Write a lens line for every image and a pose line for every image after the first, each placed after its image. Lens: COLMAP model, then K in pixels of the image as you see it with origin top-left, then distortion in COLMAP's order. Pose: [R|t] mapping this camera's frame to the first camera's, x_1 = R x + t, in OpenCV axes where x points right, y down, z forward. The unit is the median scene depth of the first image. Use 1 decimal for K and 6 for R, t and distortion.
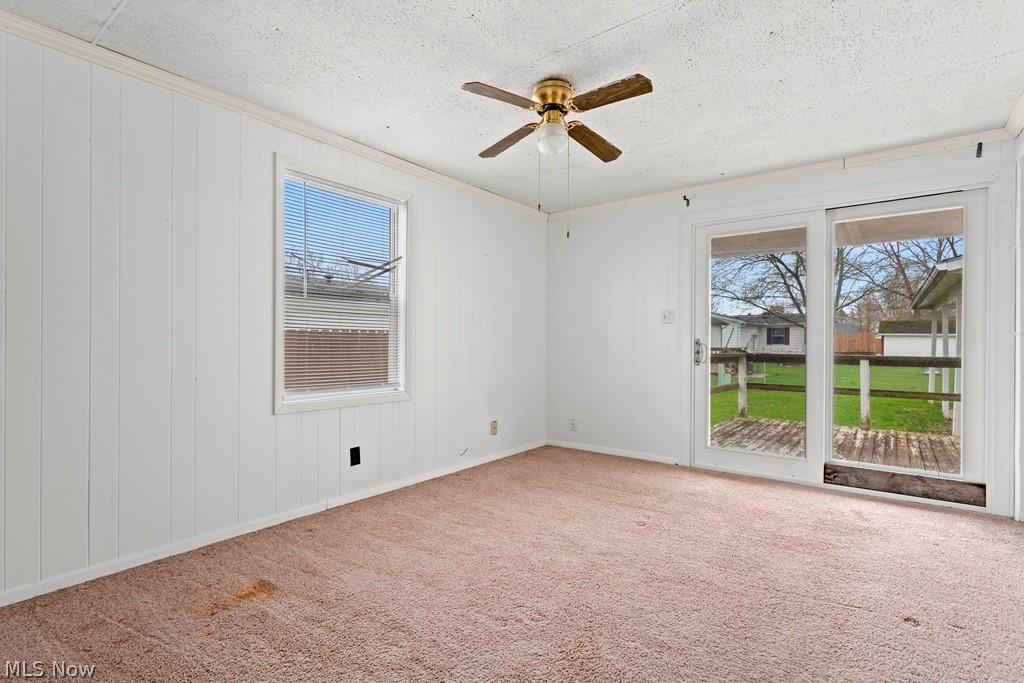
lens RADIAL K [[491.7, 0, 509.1], [0, 491.7, 343.6], [0, 0, 1]] dist [-0.000114, 0.002356]
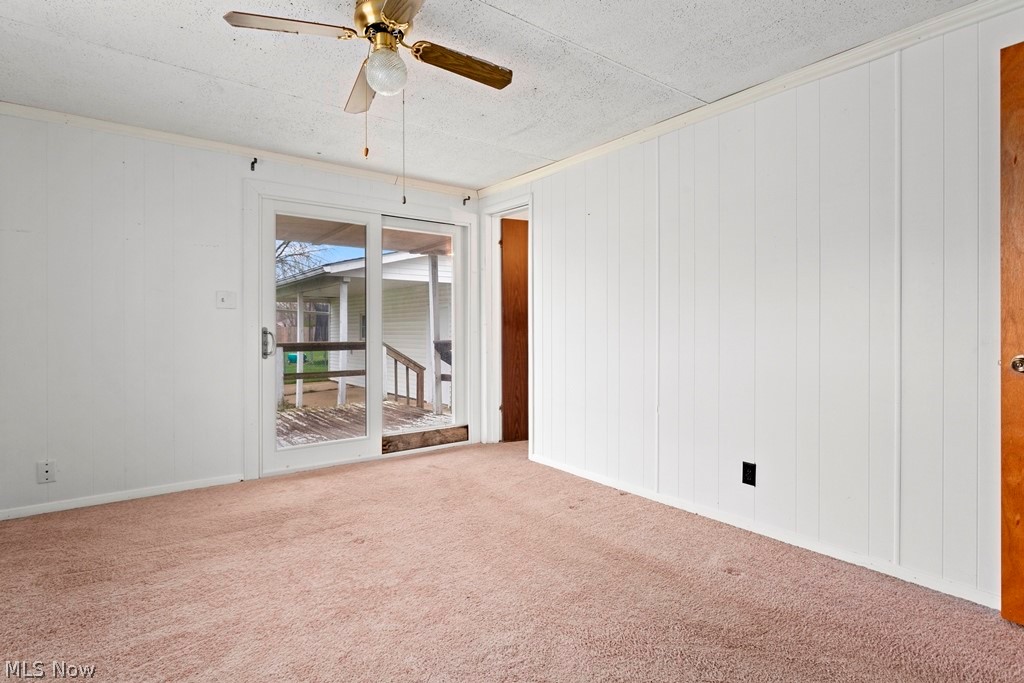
lens RADIAL K [[526.6, 0, 486.8], [0, 526.6, 325.1], [0, 0, 1]] dist [-0.006109, -0.000003]
pose [[0.266443, 0.003148, 0.963845, -0.463130], [0.009074, 0.999942, -0.005775, -0.005697], [-0.963808, 0.010285, 0.266399, 0.435311]]
